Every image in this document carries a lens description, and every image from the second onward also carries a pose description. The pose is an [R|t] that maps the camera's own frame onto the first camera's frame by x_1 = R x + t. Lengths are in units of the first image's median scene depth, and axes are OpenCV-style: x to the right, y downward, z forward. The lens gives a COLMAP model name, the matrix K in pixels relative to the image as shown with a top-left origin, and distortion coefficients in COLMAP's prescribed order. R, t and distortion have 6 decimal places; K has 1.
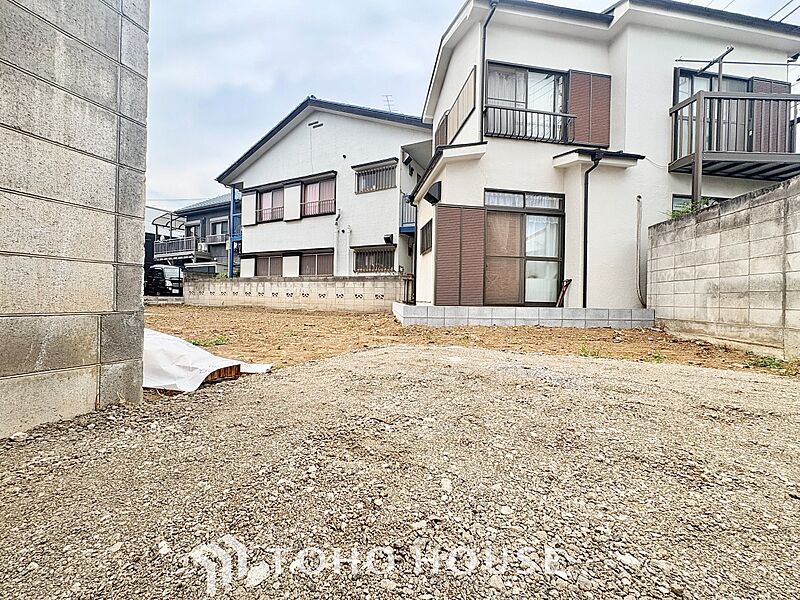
lens RADIAL K [[320.1, 0, 400.0], [0, 320.1, 300.0], [0, 0, 1]] dist [-0.000424, 0.000147]
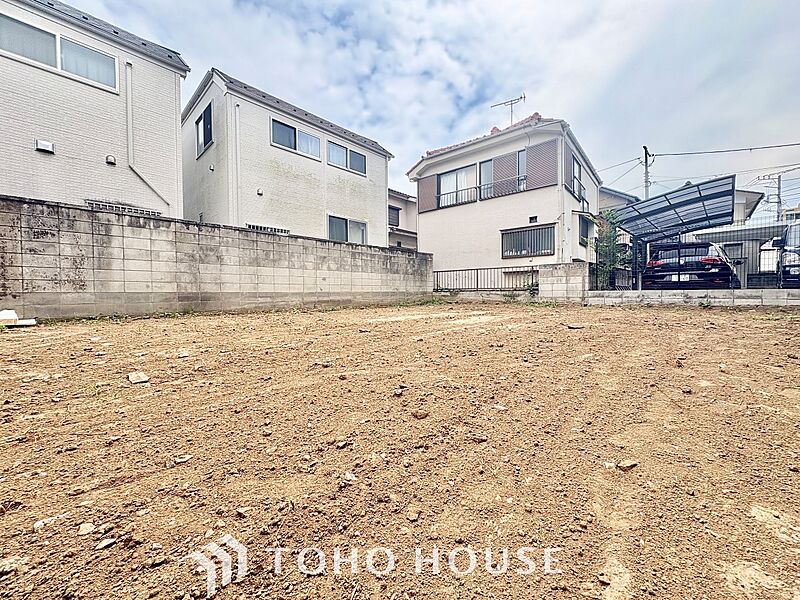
lens RADIAL K [[320.1, 0, 400.0], [0, 320.1, 300.0], [0, 0, 1]] dist [-0.000424, 0.000147]
pose [[-0.334747, 0.002527, -0.942305, -0.147257], [0.000898, 0.999997, 0.002363, 0.002642], [0.942308, -0.000055, -0.334748, 0.685732]]
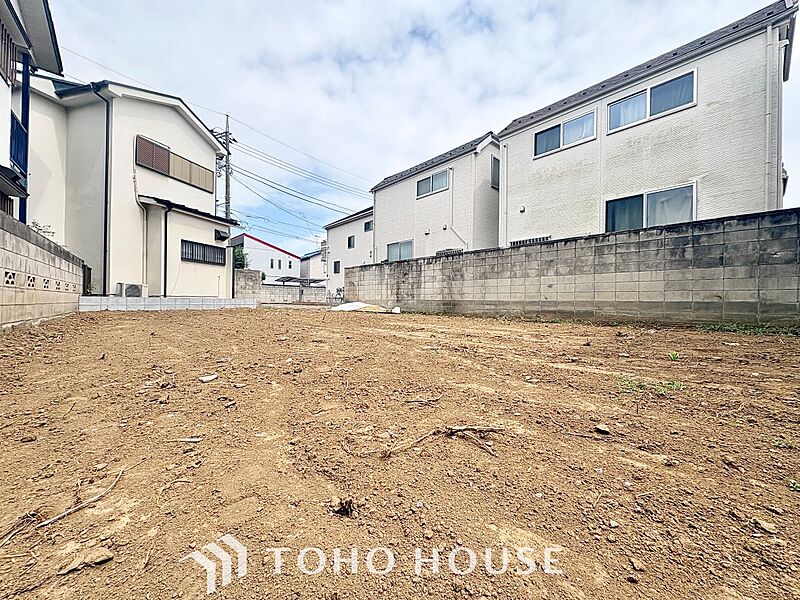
lens RADIAL K [[319.2, 0, 400.0], [0, 319.2, 300.0], [0, 0, 1]] dist [0.003622, 0.000091]
pose [[-0.907623, -0.029740, 0.418731, -0.664145], [-0.031119, 0.999509, 0.003538, -0.006869], [-0.418631, -0.009819, -0.908103, 0.930350]]
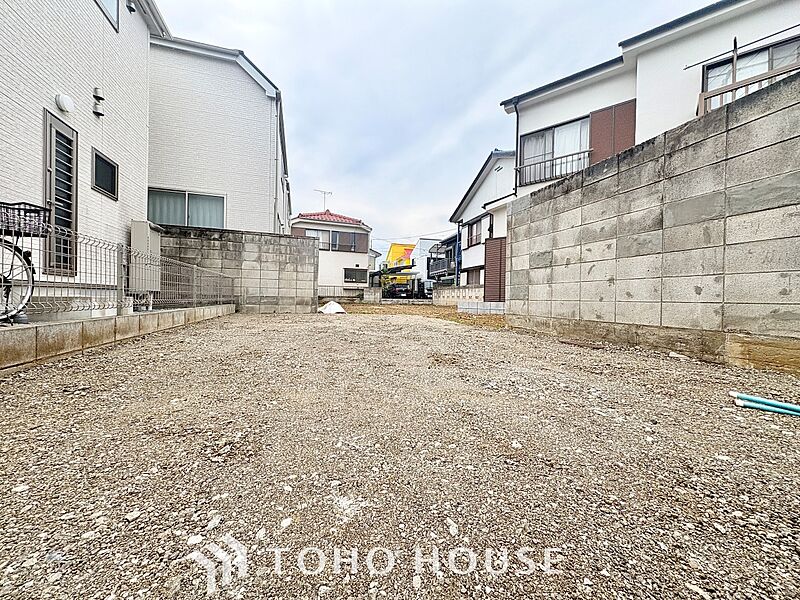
lens RADIAL K [[320.1, 0, 400.0], [0, 320.1, 300.0], [0, 0, 1]] dist [-0.000424, 0.000147]
pose [[0.659505, -0.004965, -0.751684, 0.409862], [-0.005933, 0.999913, -0.011811, 0.012080], [0.751677, 0.012249, 0.659418, -0.154765]]
